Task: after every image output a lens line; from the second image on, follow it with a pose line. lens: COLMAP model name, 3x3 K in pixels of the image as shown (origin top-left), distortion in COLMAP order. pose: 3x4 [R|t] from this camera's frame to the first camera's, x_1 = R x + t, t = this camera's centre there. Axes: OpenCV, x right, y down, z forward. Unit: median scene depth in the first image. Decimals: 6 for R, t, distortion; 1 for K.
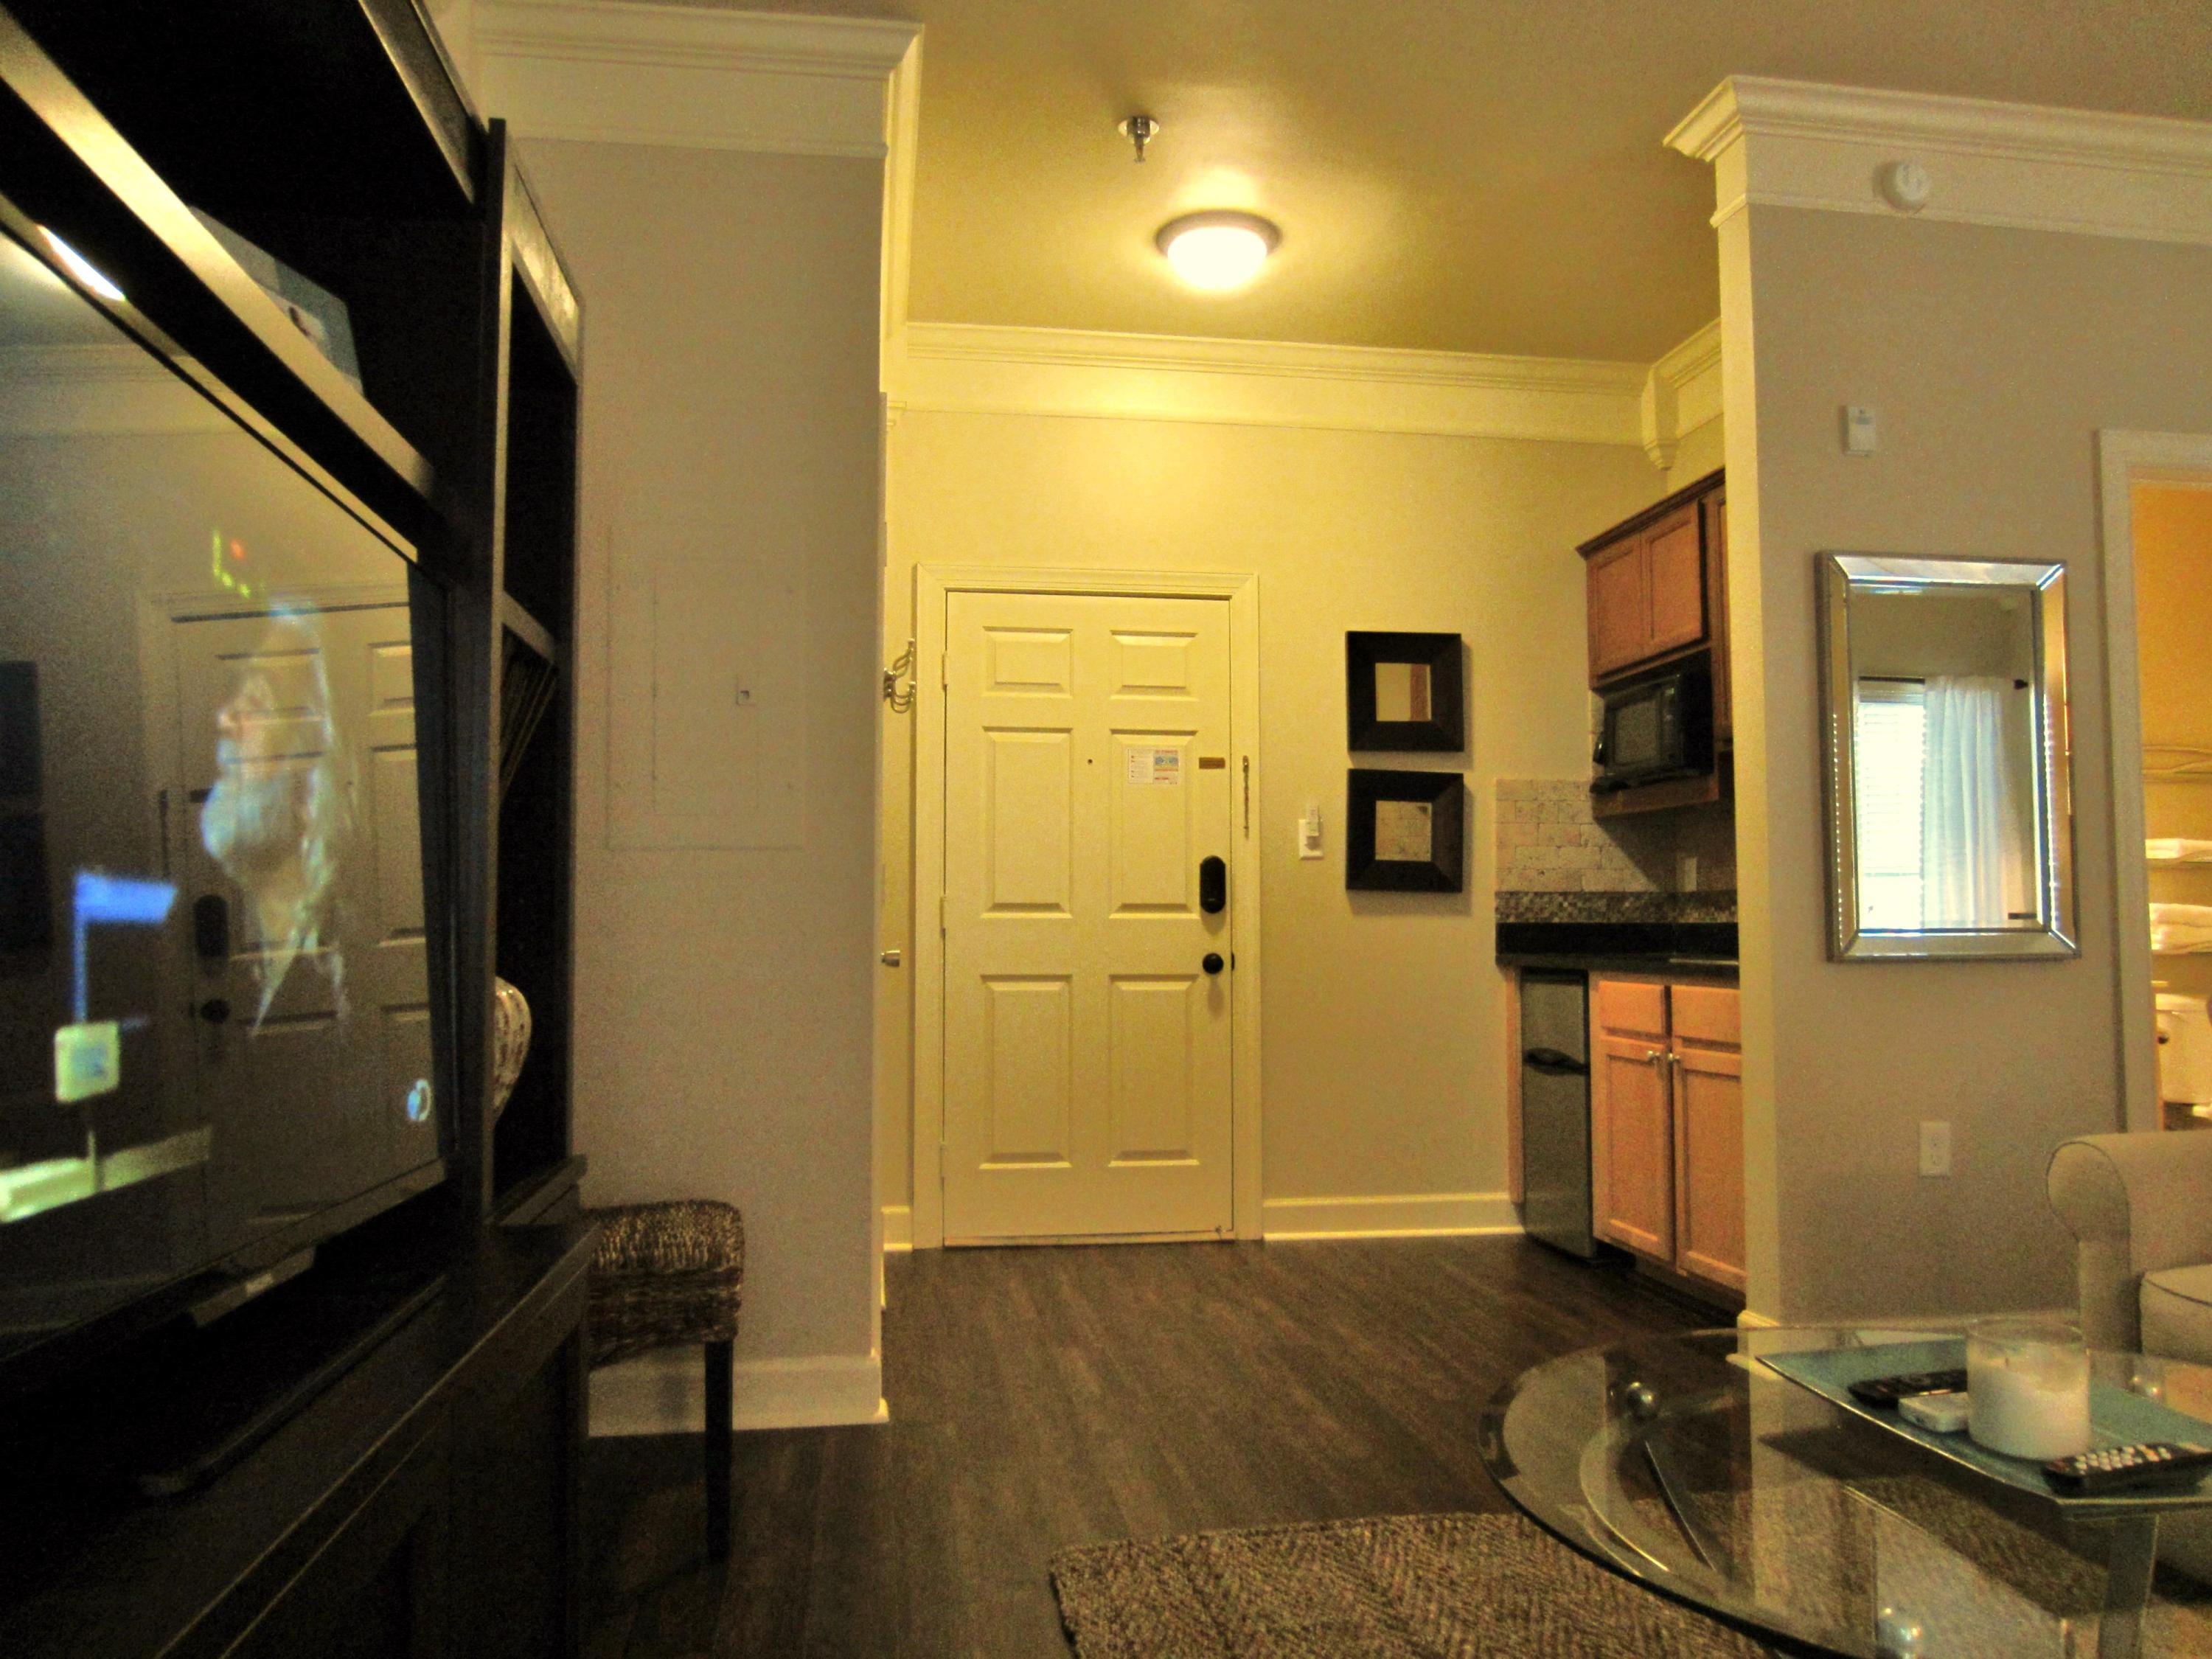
lens RADIAL K [[1555.8, 0, 1103.1], [0, 1555.8, 832.6], [0, 0, 1]] dist [-0.038778, 0.016436]
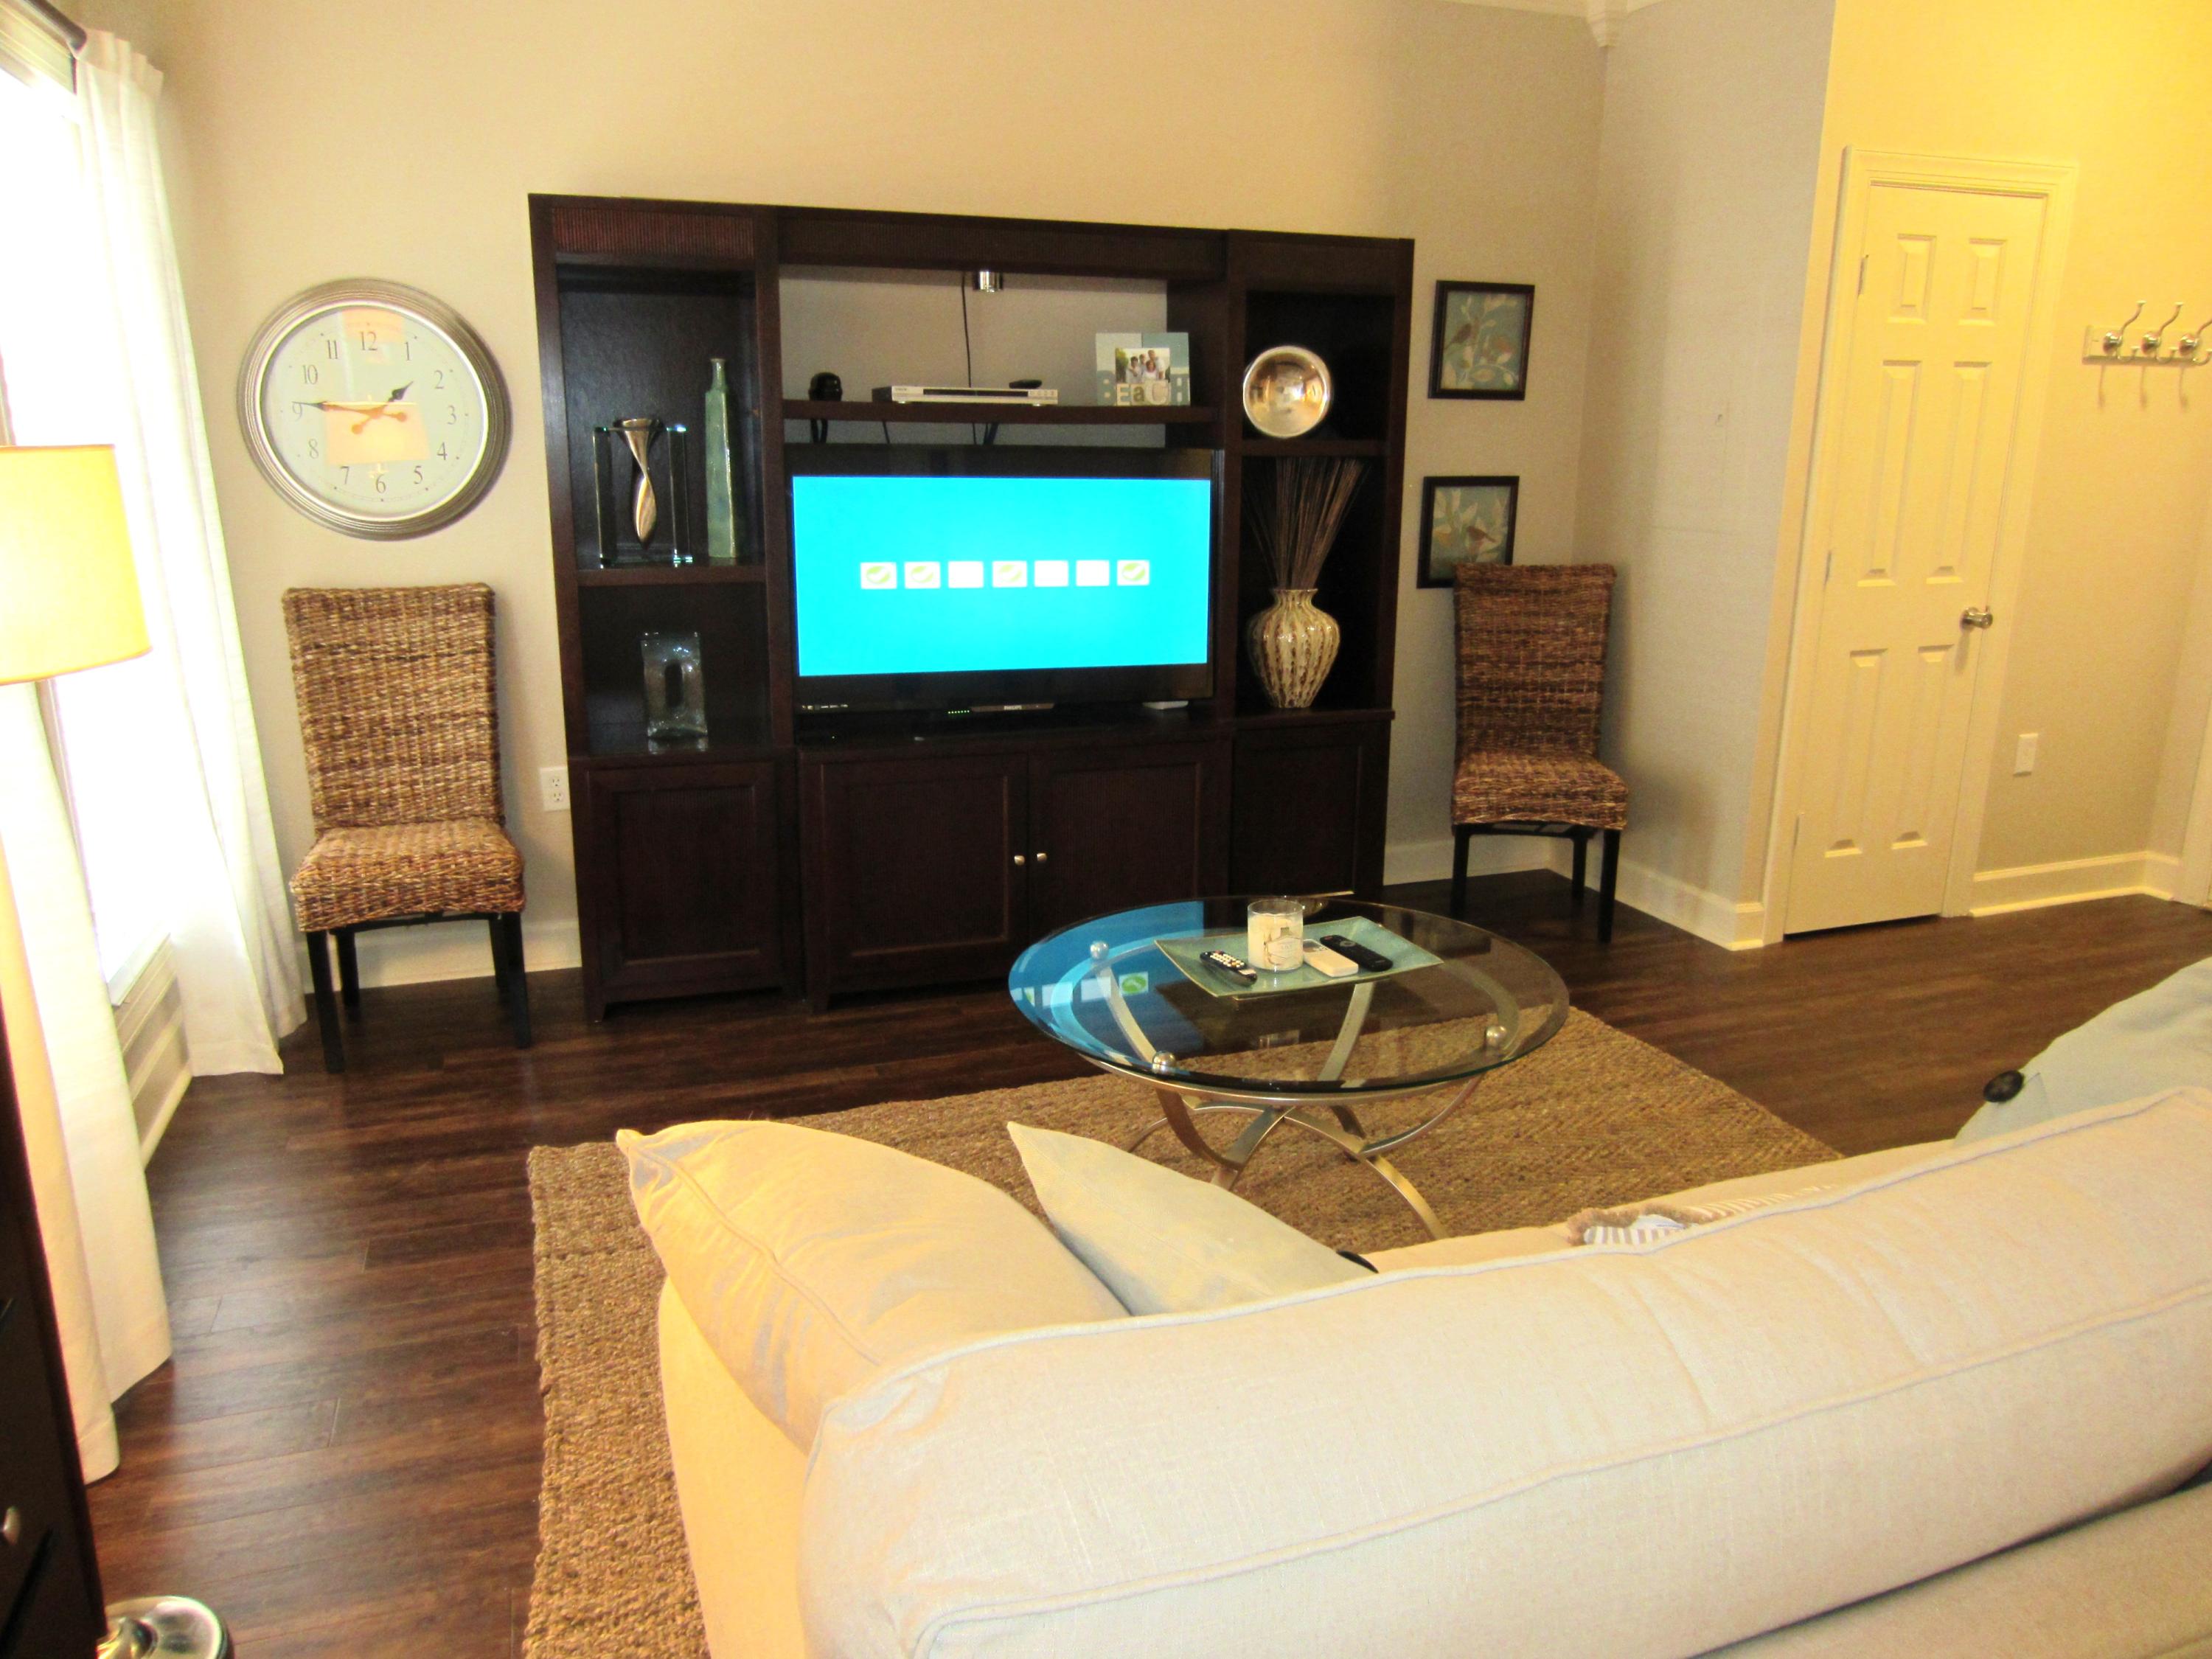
lens RADIAL K [[1555.8, 0, 1109.9], [0, 1555.8, 821.5], [0, 0, 1]] dist [-0.038778, 0.016436]
pose [[0.195600, 0.252764, -0.947550, 0.672387], [0.053097, 0.962067, 0.267597, -0.088450], [0.979245, -0.102654, 0.174759, 0.132424]]
